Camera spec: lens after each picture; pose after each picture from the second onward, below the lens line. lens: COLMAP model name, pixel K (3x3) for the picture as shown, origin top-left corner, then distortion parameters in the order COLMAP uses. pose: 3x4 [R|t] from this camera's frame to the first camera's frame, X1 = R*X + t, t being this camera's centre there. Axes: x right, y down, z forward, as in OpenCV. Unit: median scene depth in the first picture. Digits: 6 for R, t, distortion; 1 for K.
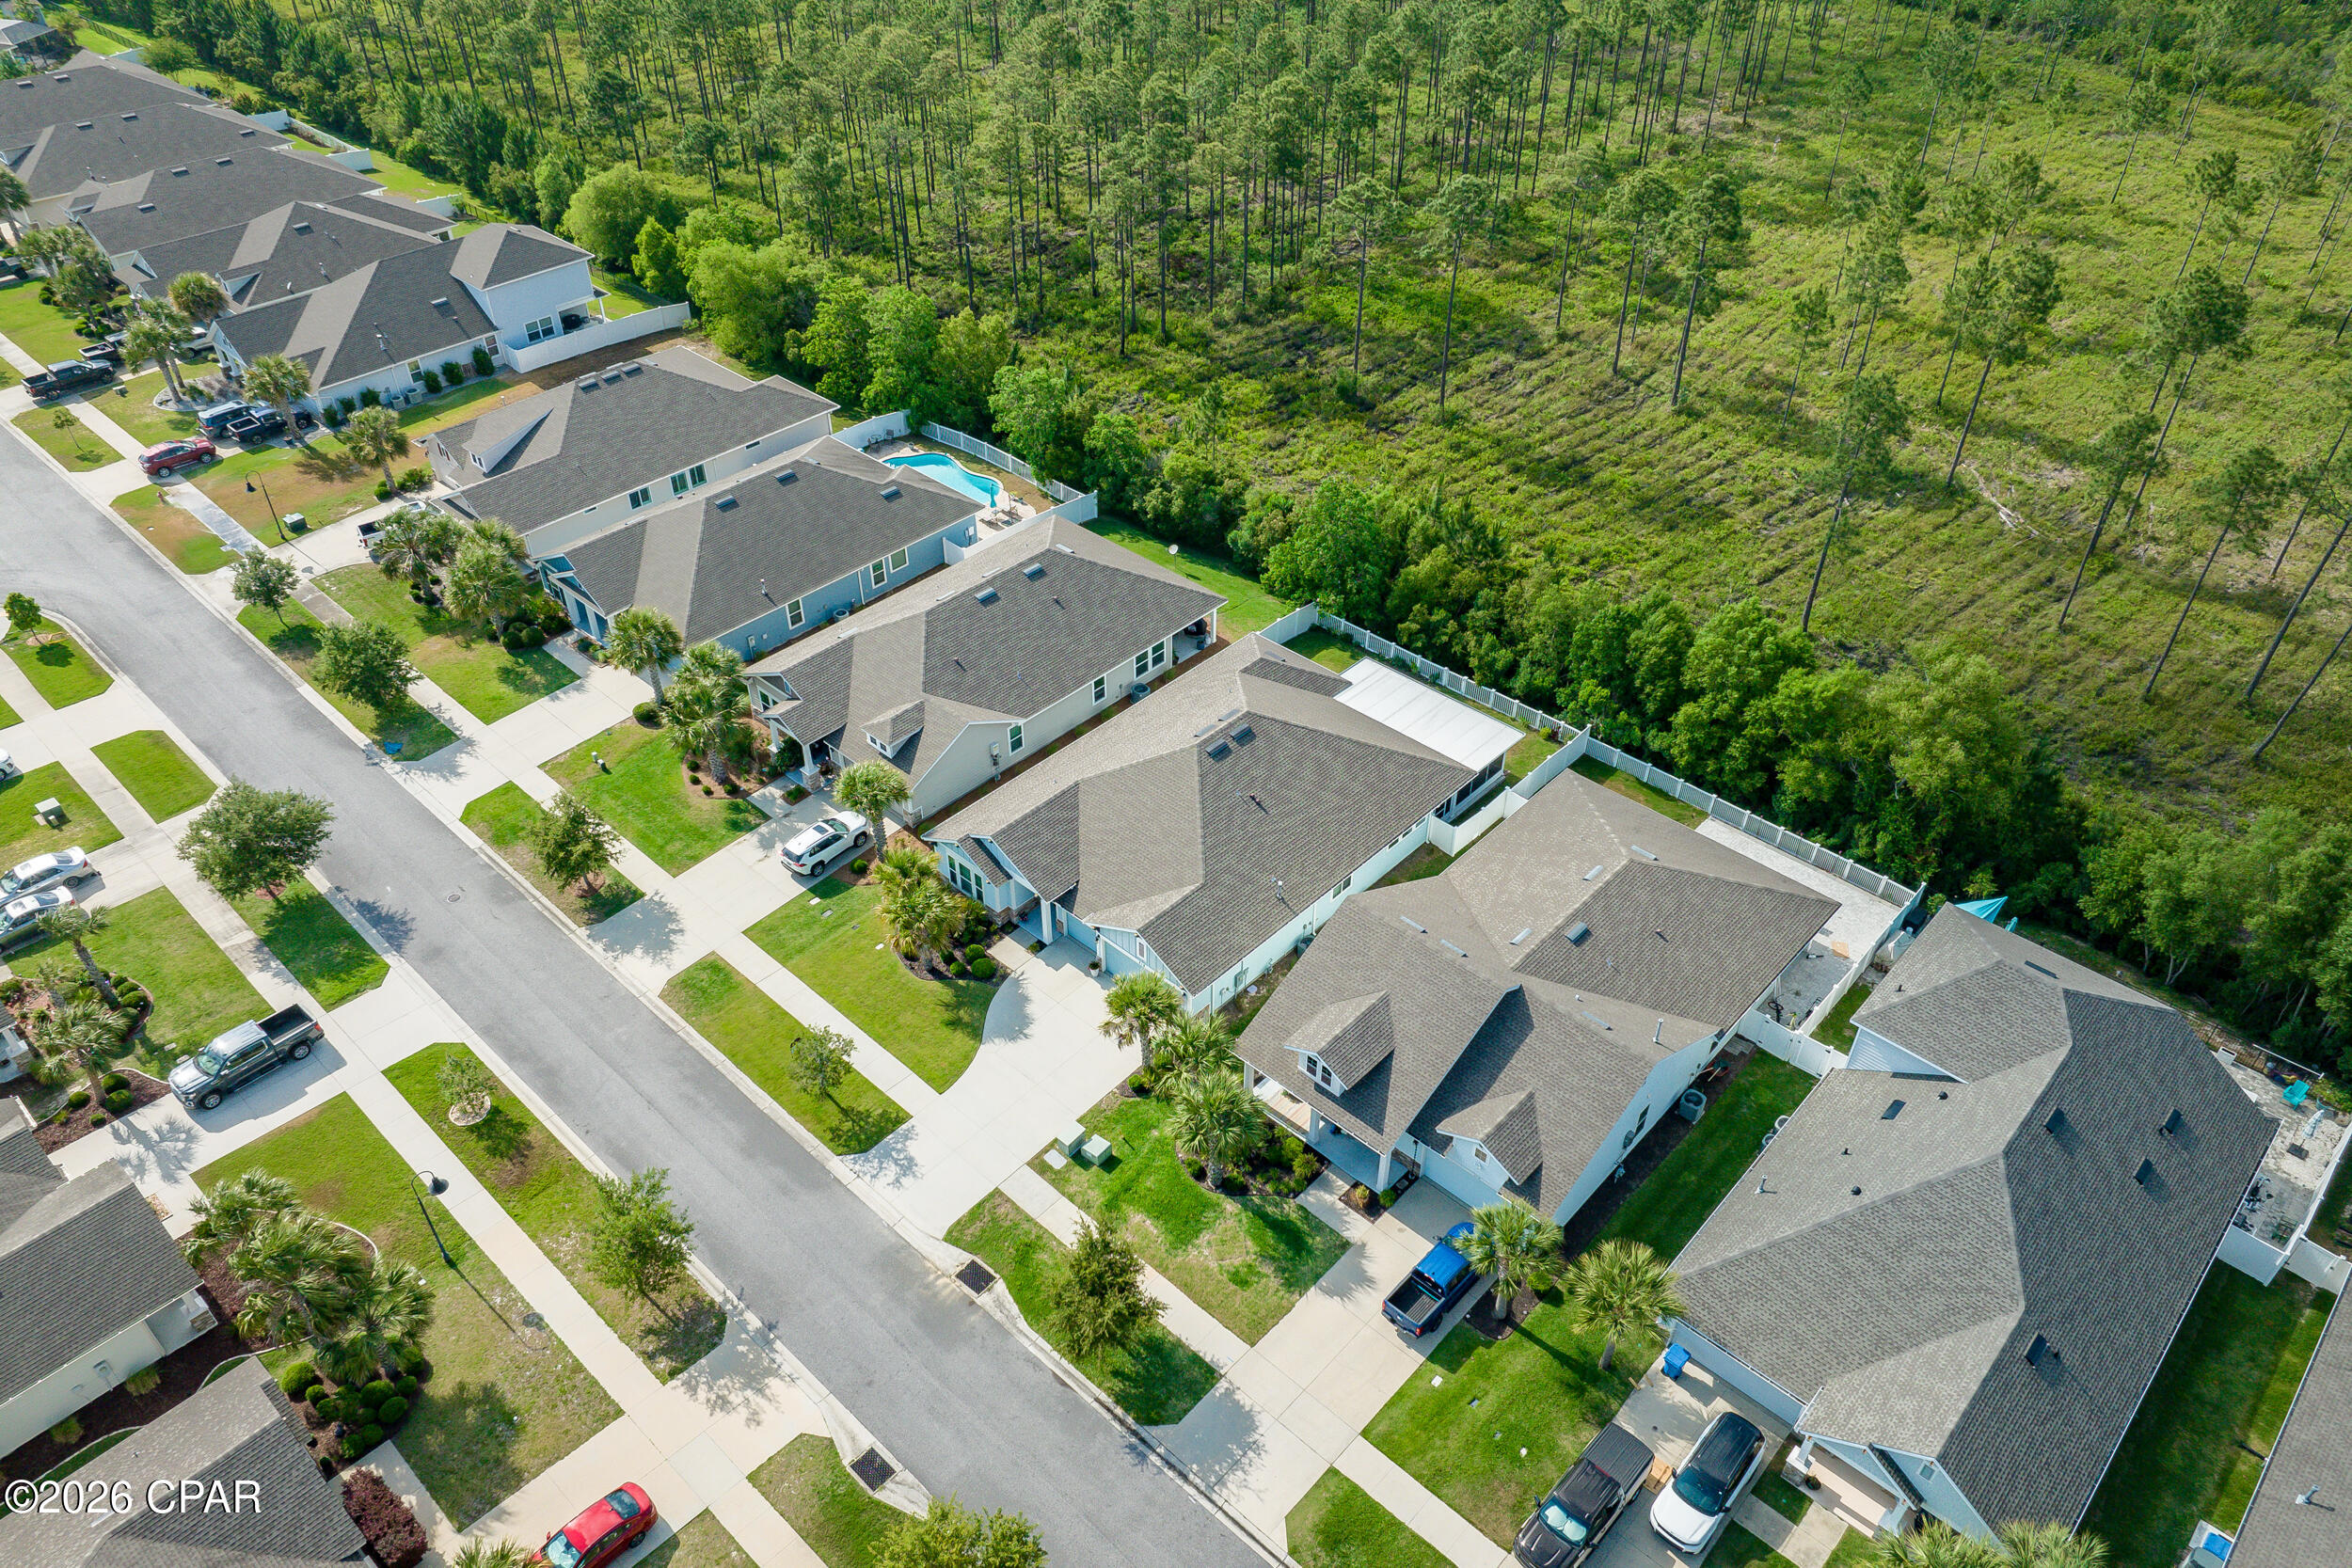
lens RADIAL K [[1622.8, 0, 1193.0], [0, 1622.8, 716.6], [0, 0, 1]] dist [0.005809, -0.023097]
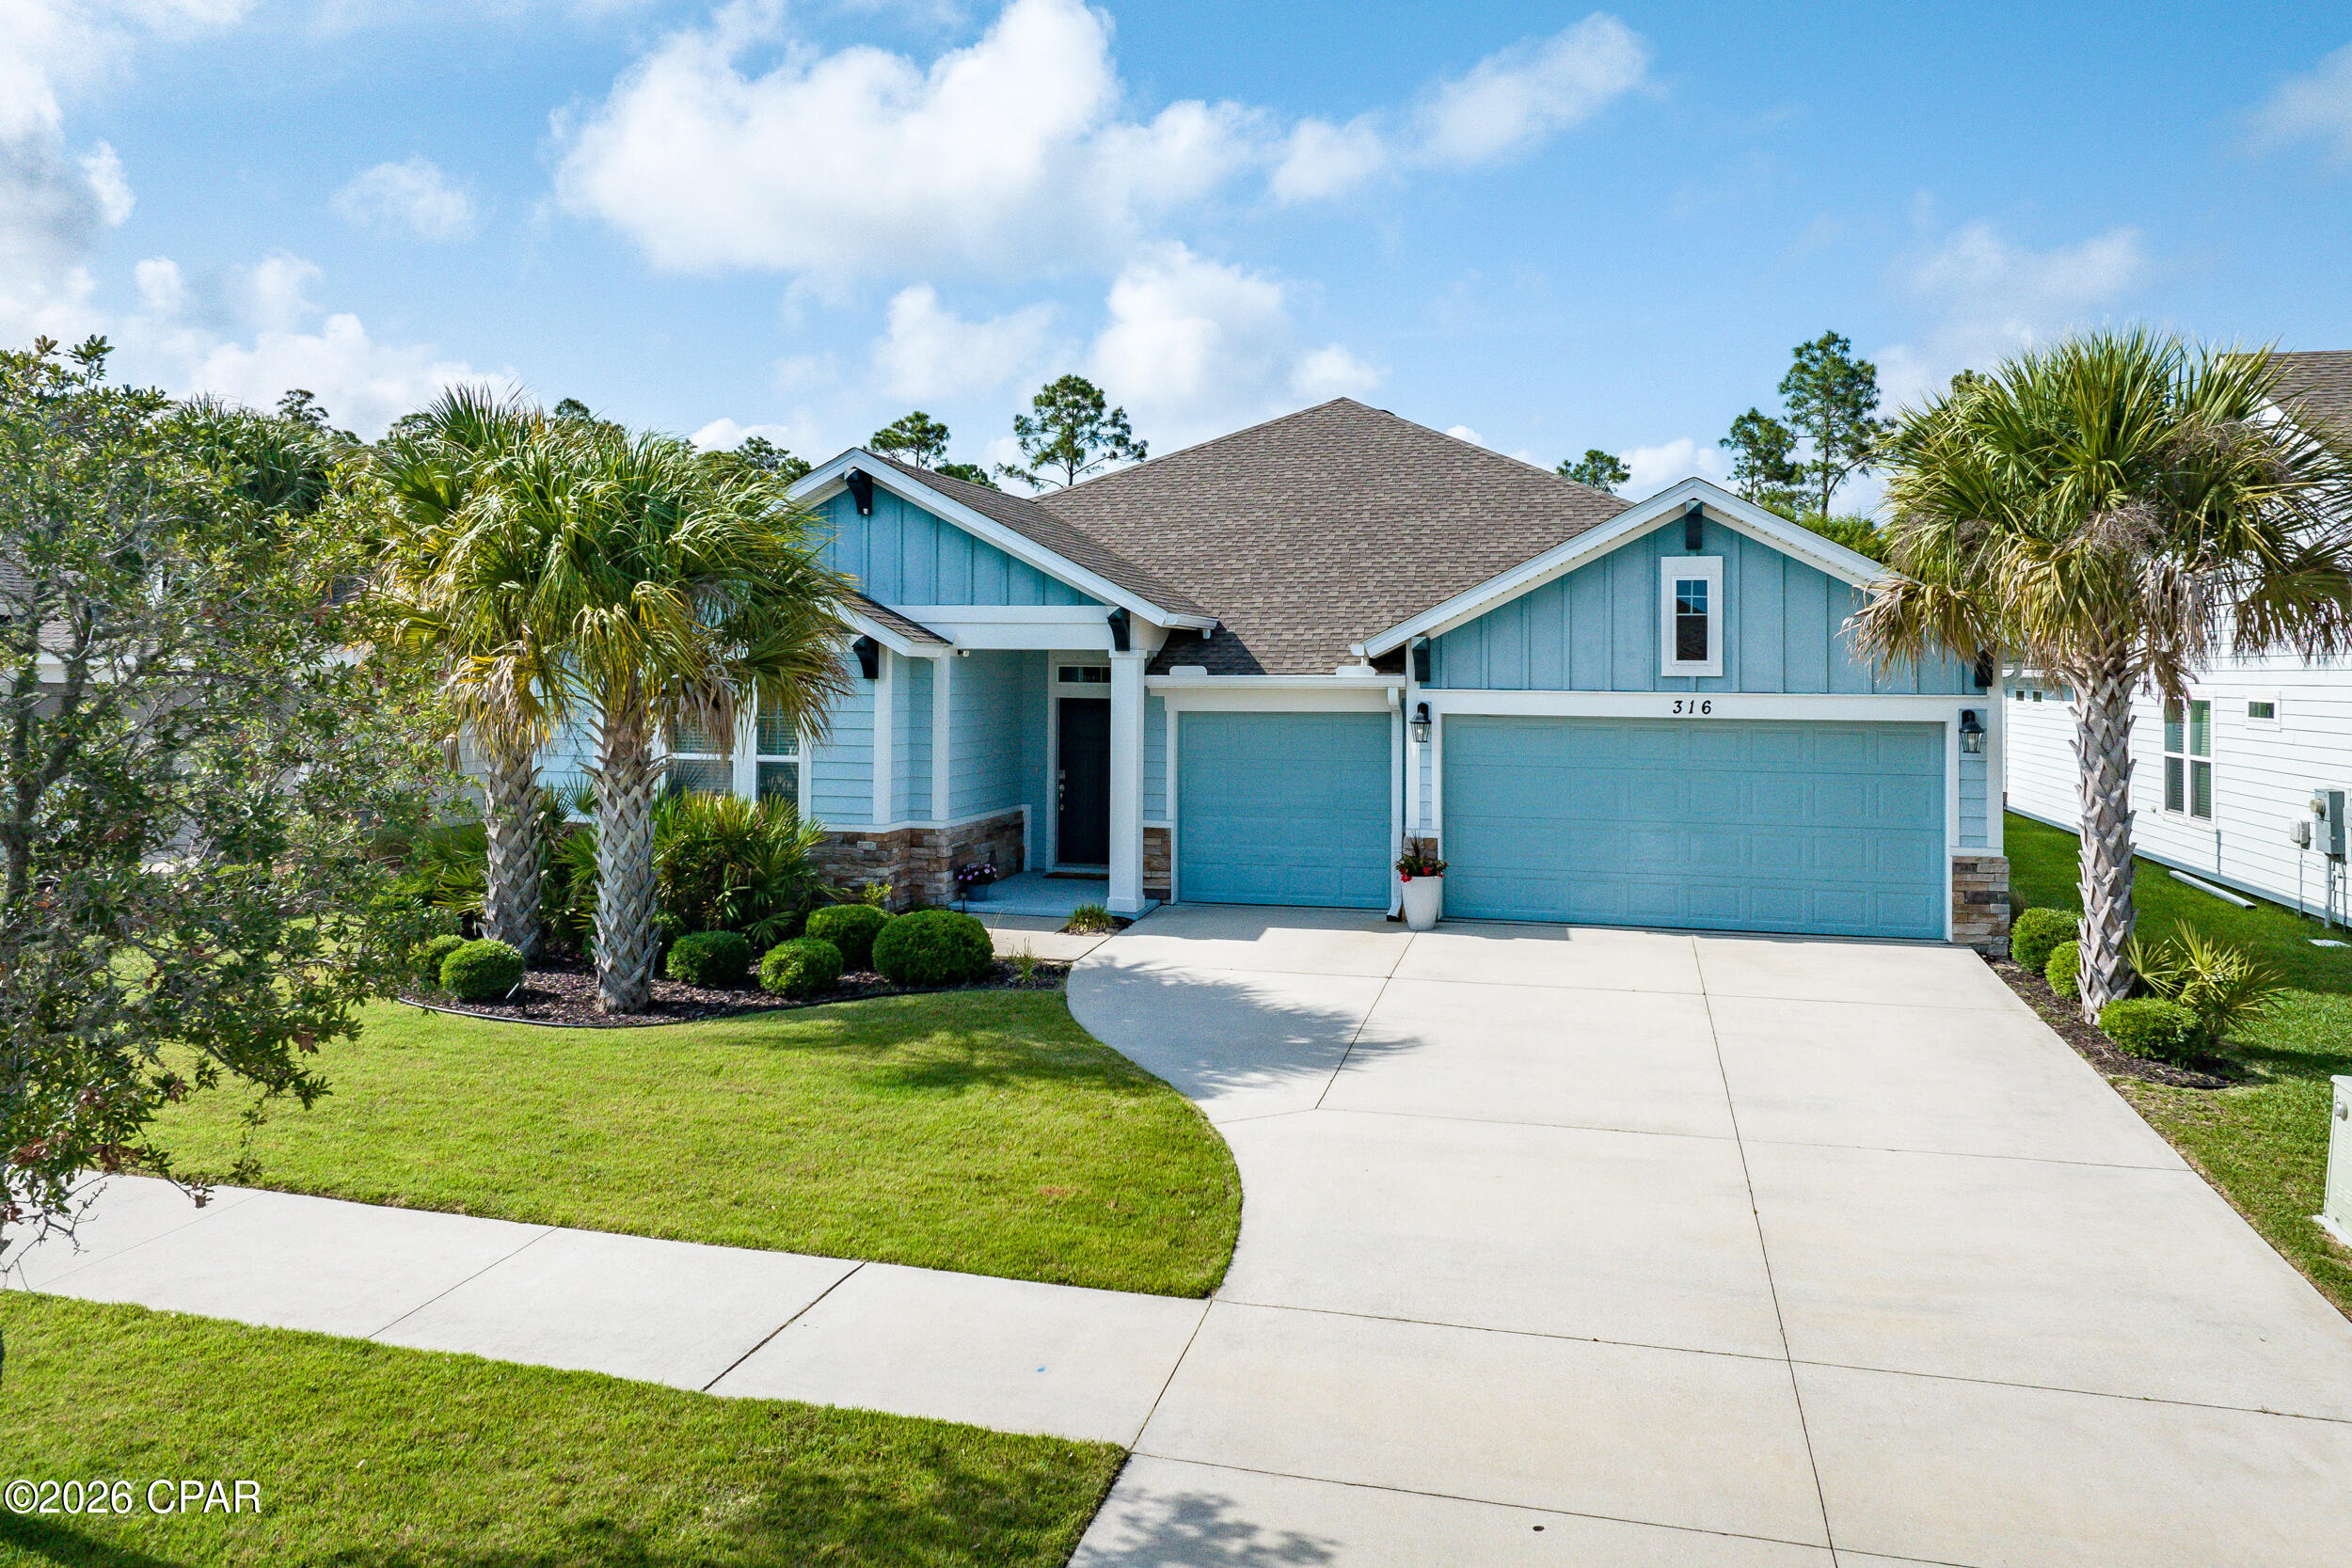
lens RADIAL K [[1622.8, 0, 1189.7], [0, 1622.8, 671.6], [0, 0, 1]] dist [0.005809, -0.023097]
pose [[0.879969, 0.001047, 0.475031, -0.193073], [0.282015, 0.803551, -0.524189, 0.237101], [-0.382260, 0.595236, 0.706804, 0.823804]]
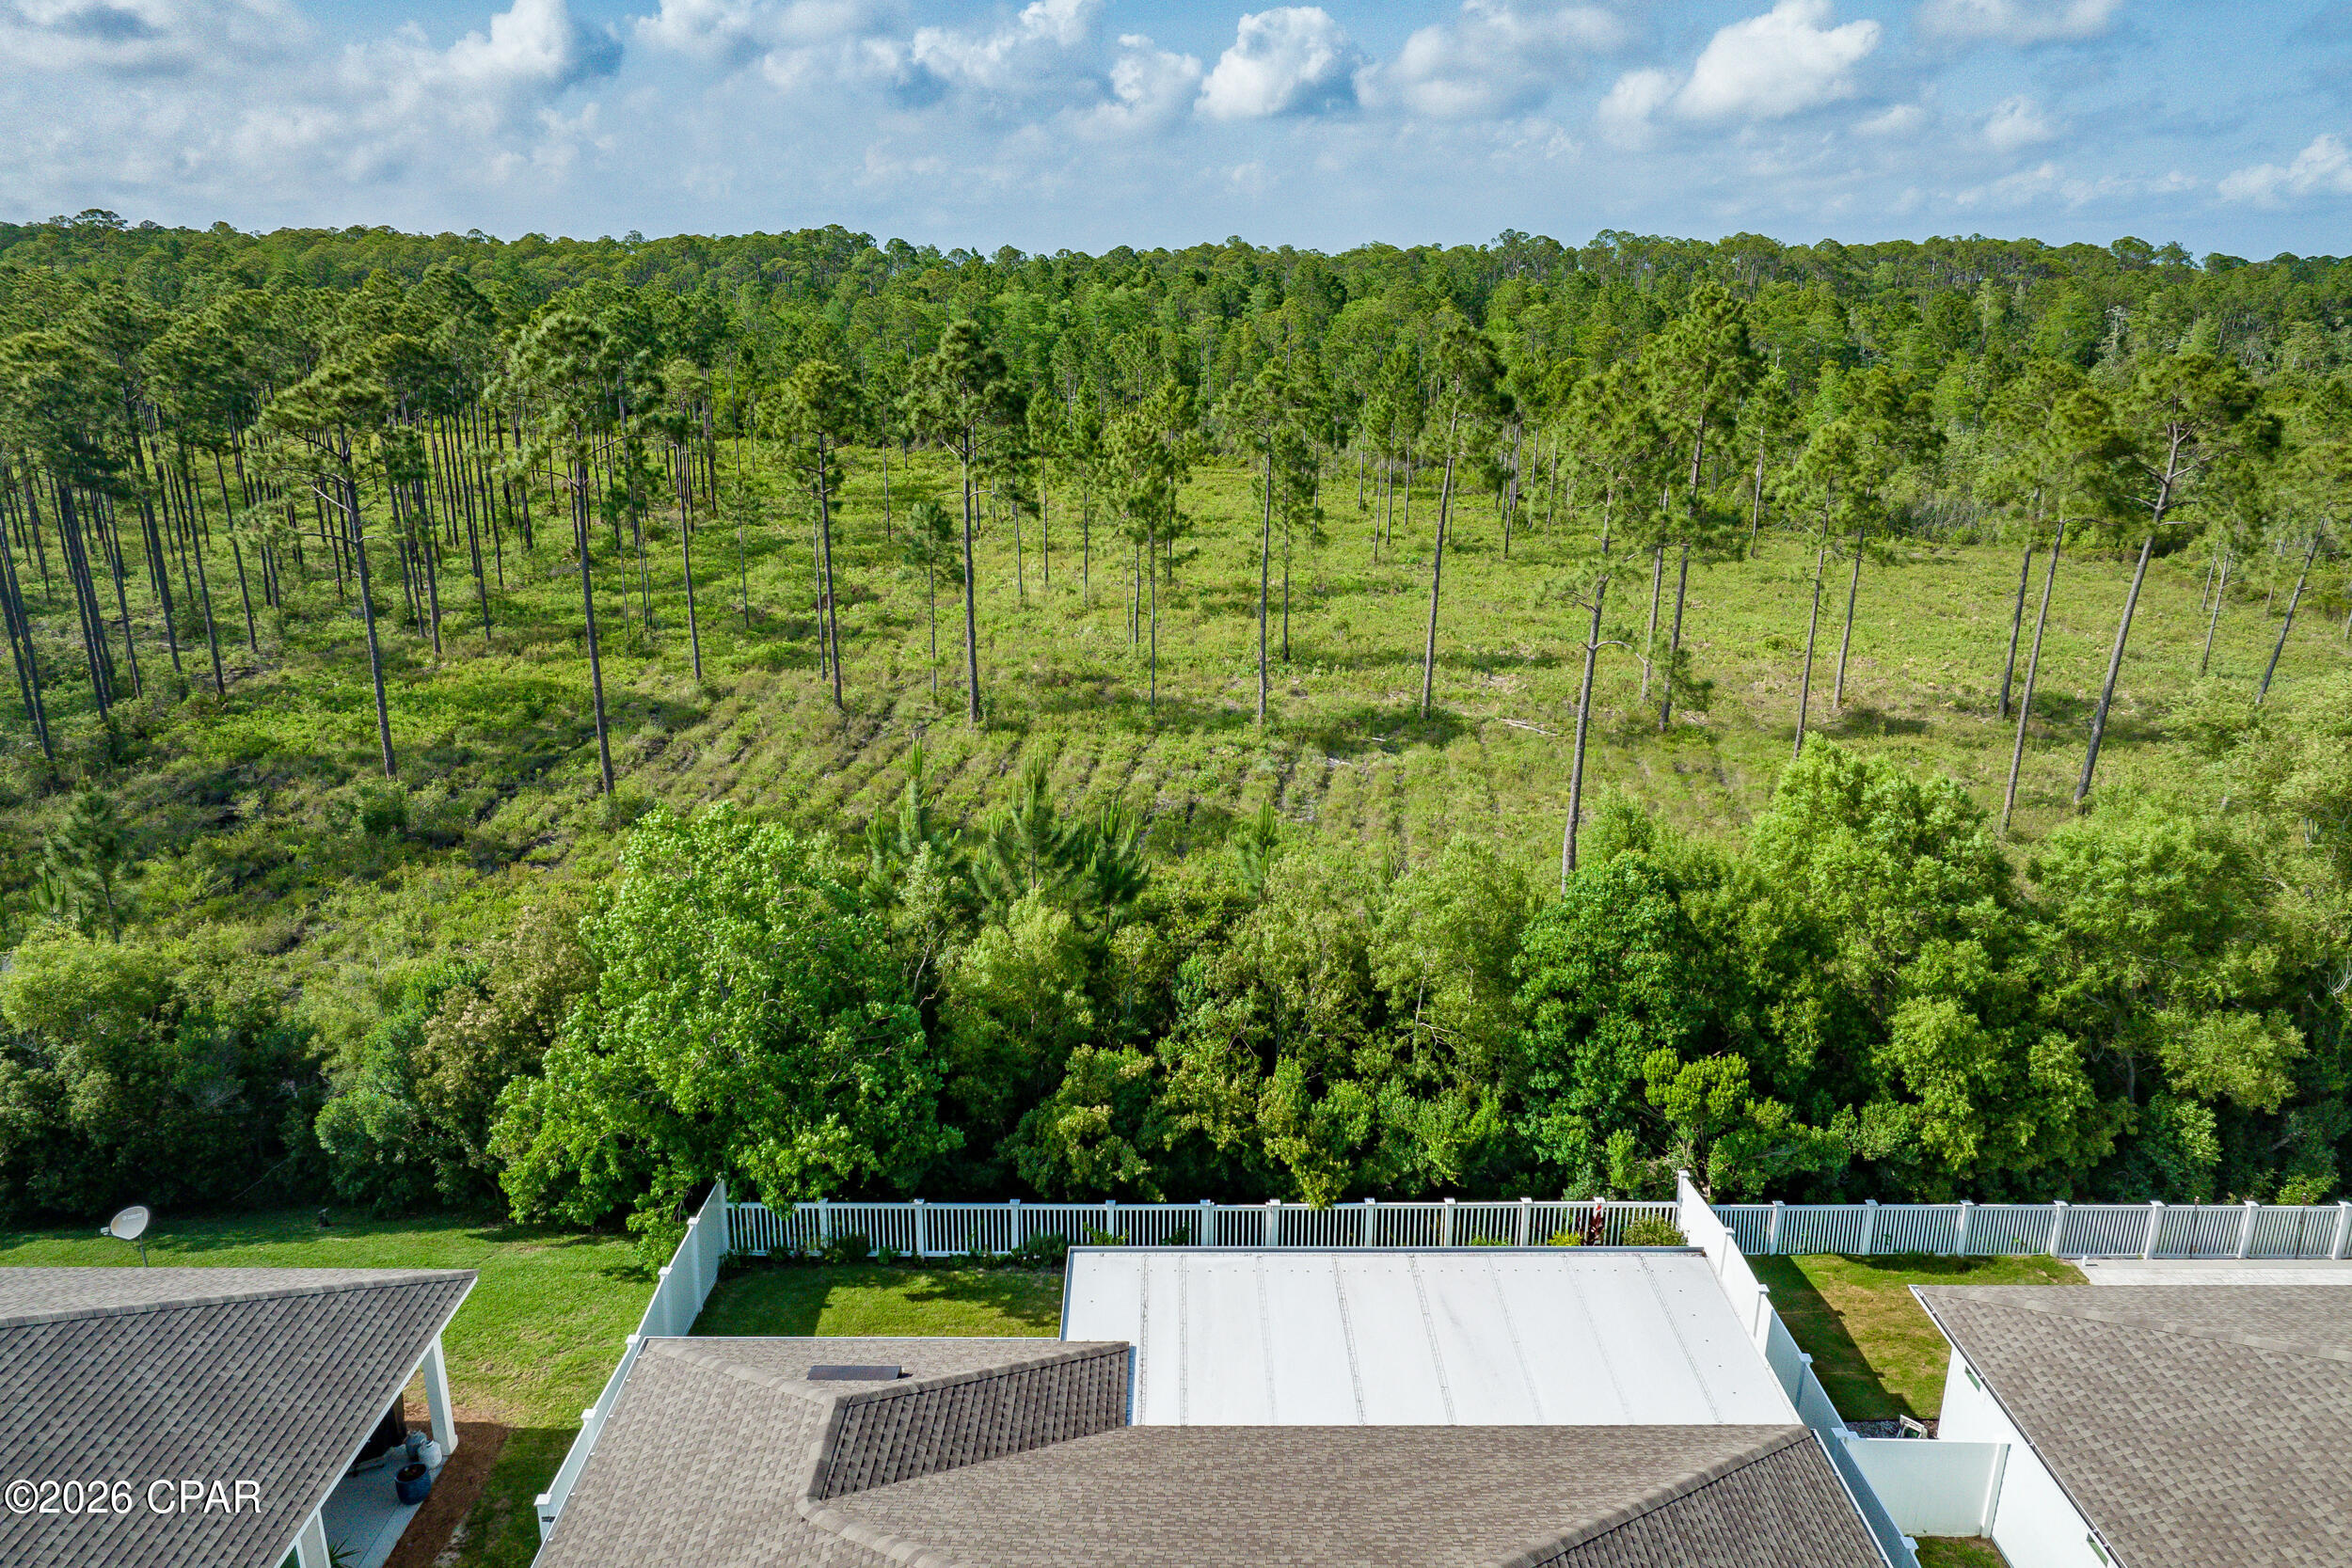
lens RADIAL K [[1622.8, 0, 1176.6], [0, 1622.8, 796.4], [0, 0, 1]] dist [0.005809, -0.023097]
pose [[0.732651, -0.208187, 0.647982, -0.063588], [0.405269, 0.898327, -0.169604, -0.063532], [-0.546791, 0.386868, 0.742532, 0.888506]]
